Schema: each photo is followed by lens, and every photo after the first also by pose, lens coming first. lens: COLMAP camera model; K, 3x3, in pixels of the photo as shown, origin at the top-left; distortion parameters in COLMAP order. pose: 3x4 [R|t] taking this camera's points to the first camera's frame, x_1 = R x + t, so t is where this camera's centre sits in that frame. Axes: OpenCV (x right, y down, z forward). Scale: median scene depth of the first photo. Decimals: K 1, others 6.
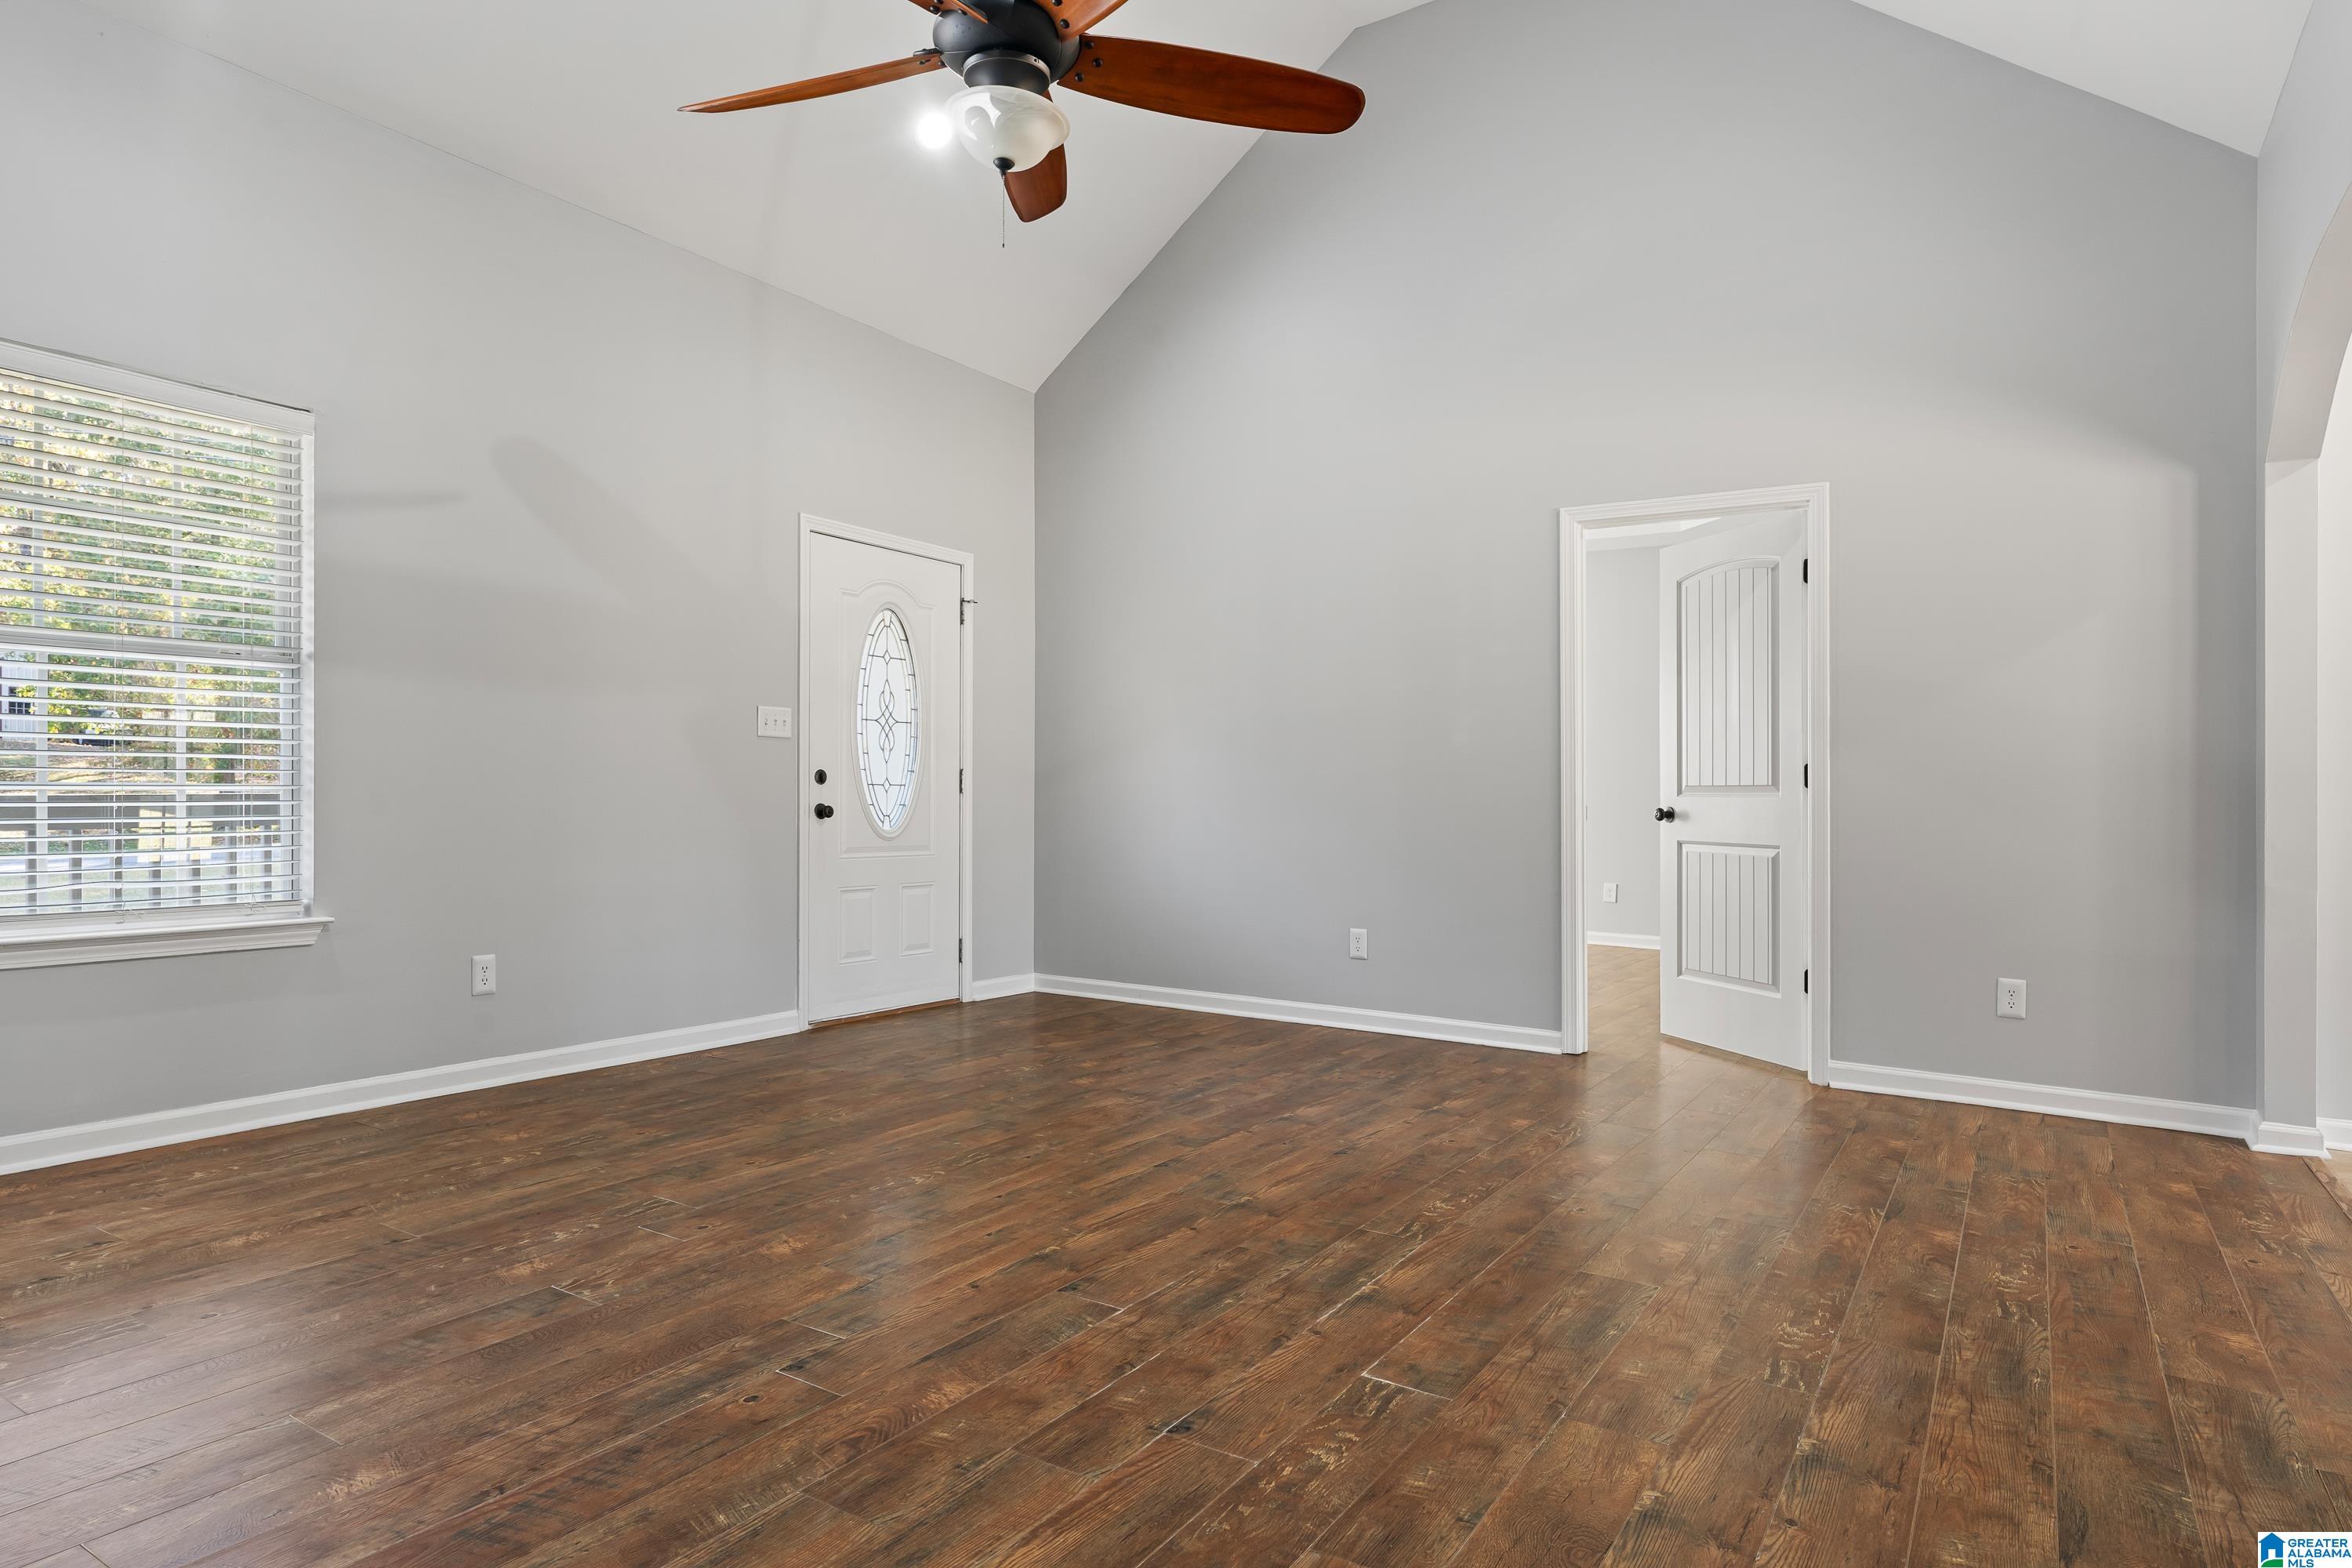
lens RADIAL K [[1352.2, 0, 1172.5], [0, 1352.2, 781.0], [0, 0, 1]] dist [-0.003038, -0.000103]
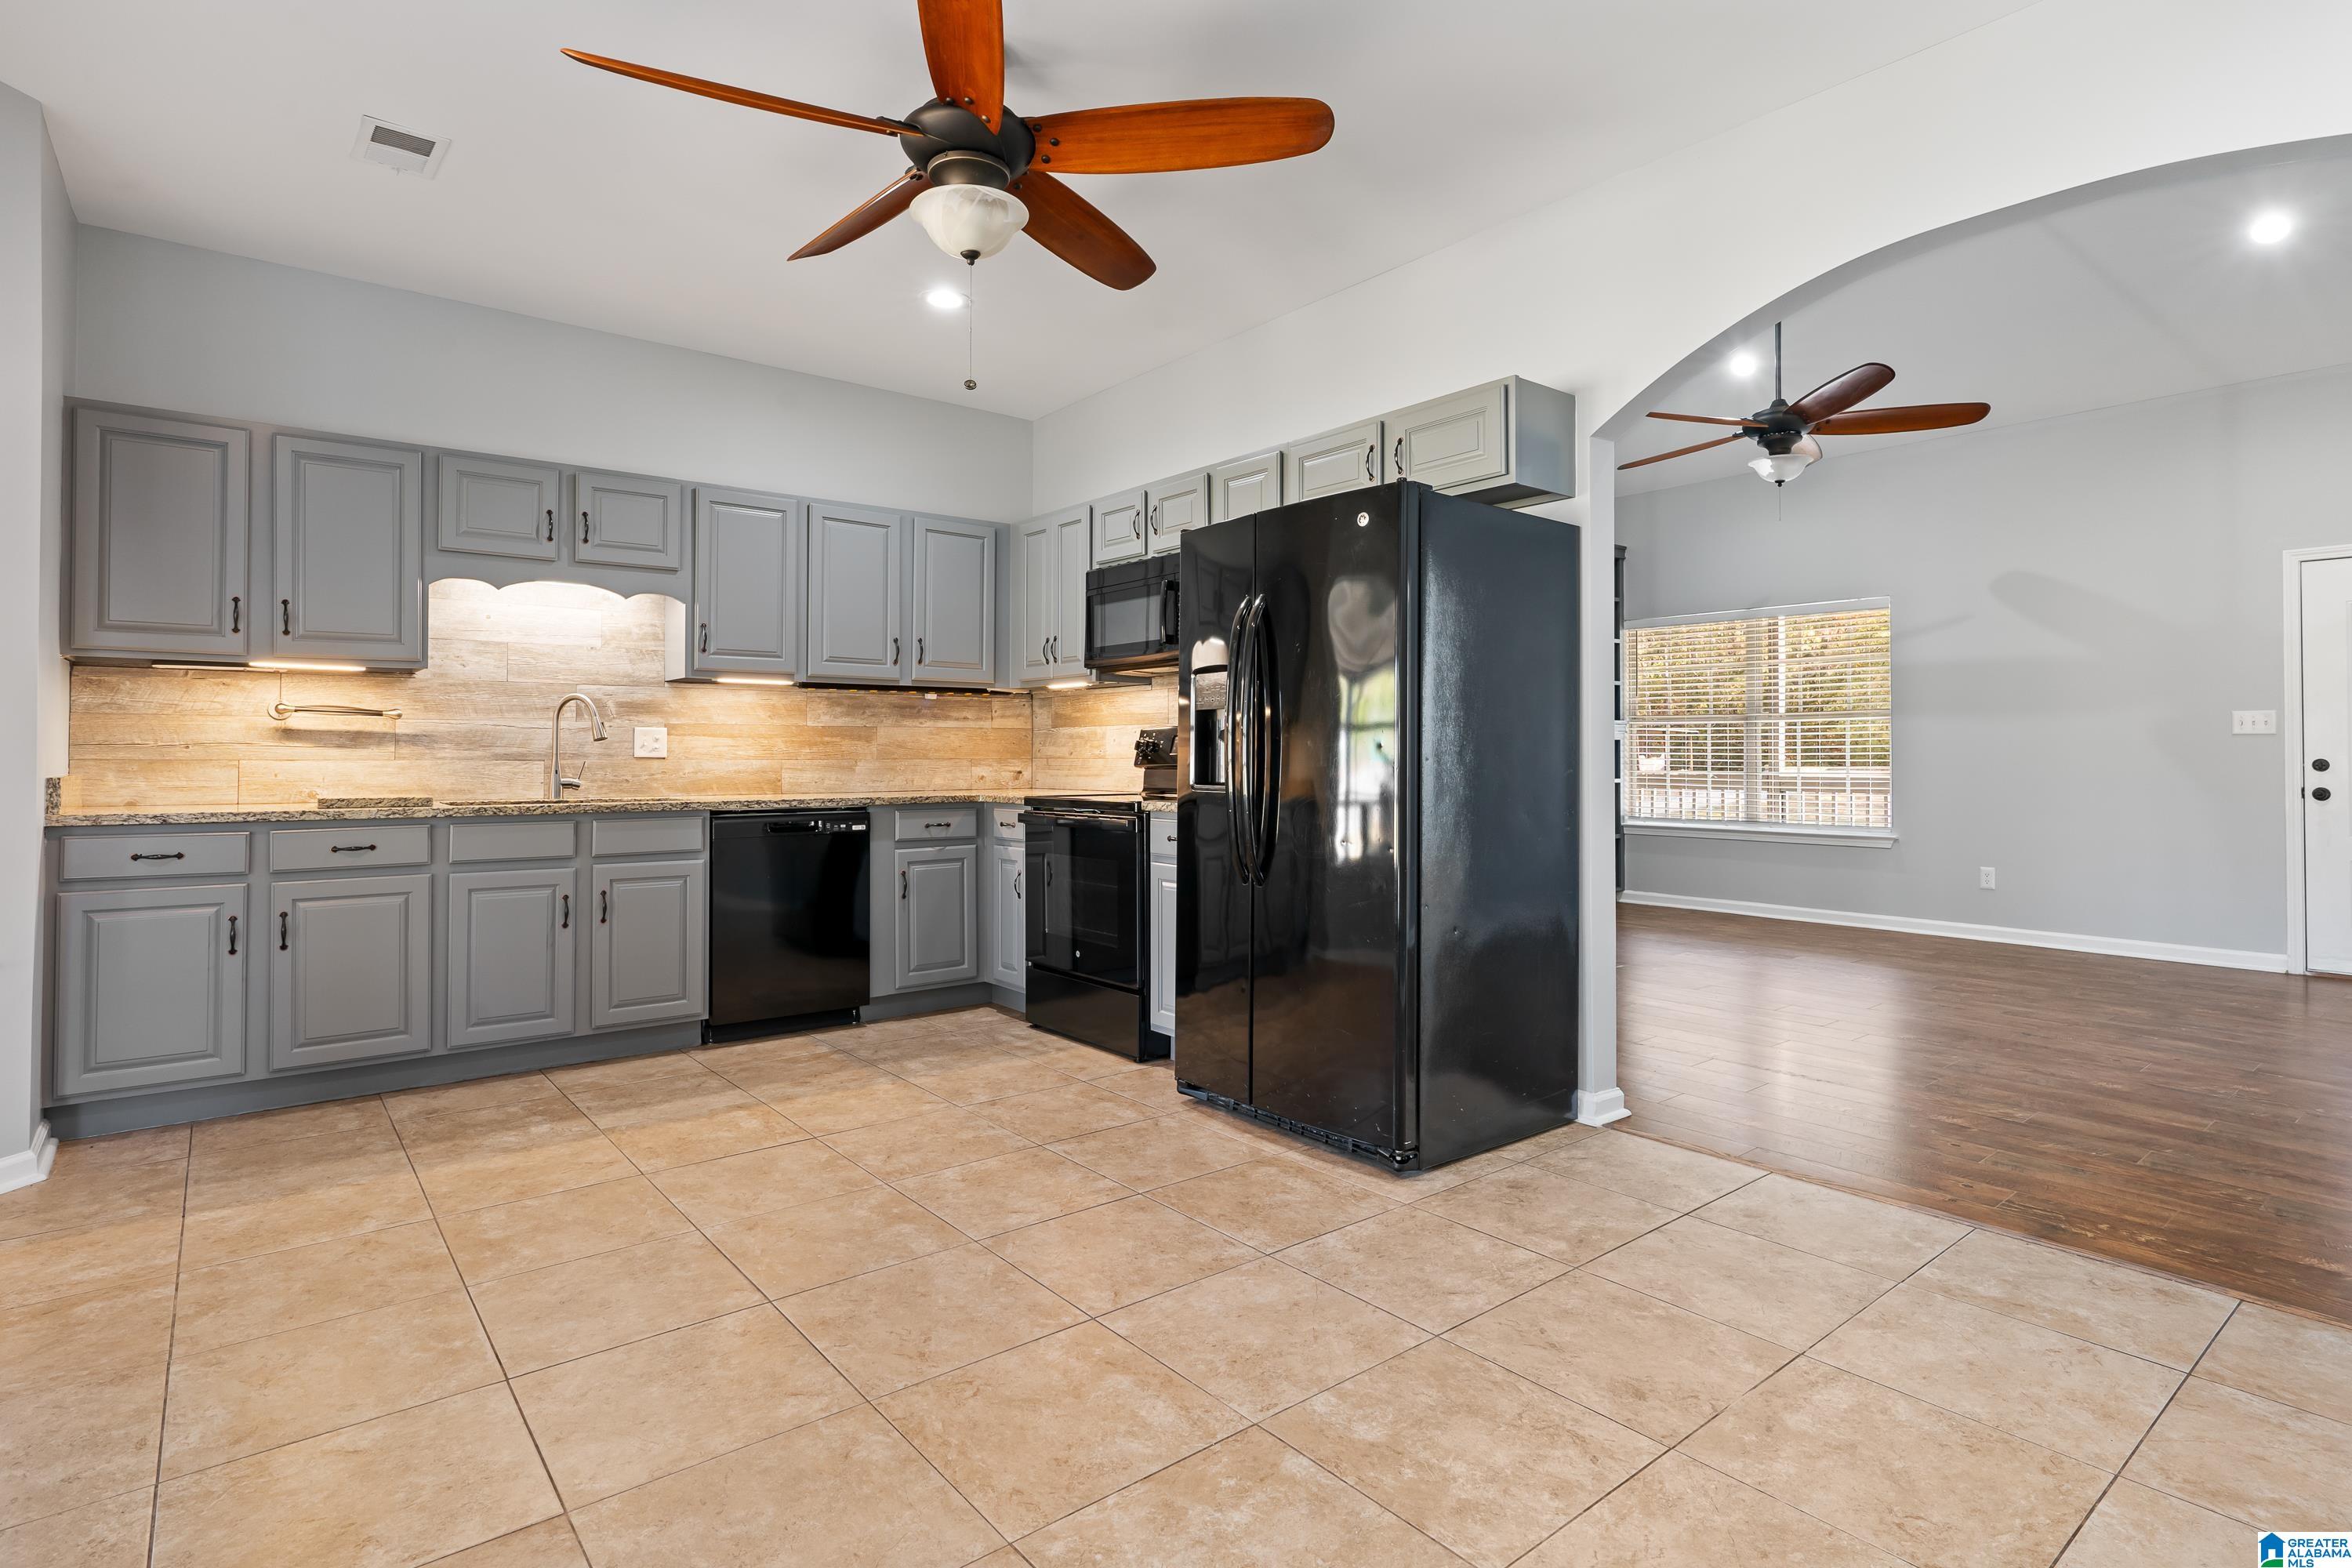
lens RADIAL K [[1186.2, 0, 1174.4], [0, 1186.2, 771.6], [0, 0, 1]] dist [-0.000098, -0.000016]
pose [[-0.307509, -0.004232, -0.951536, 1.068257], [-0.001549, 0.999991, -0.003947, 0.008392], [0.951544, 0.000260, -0.307513, 0.370467]]
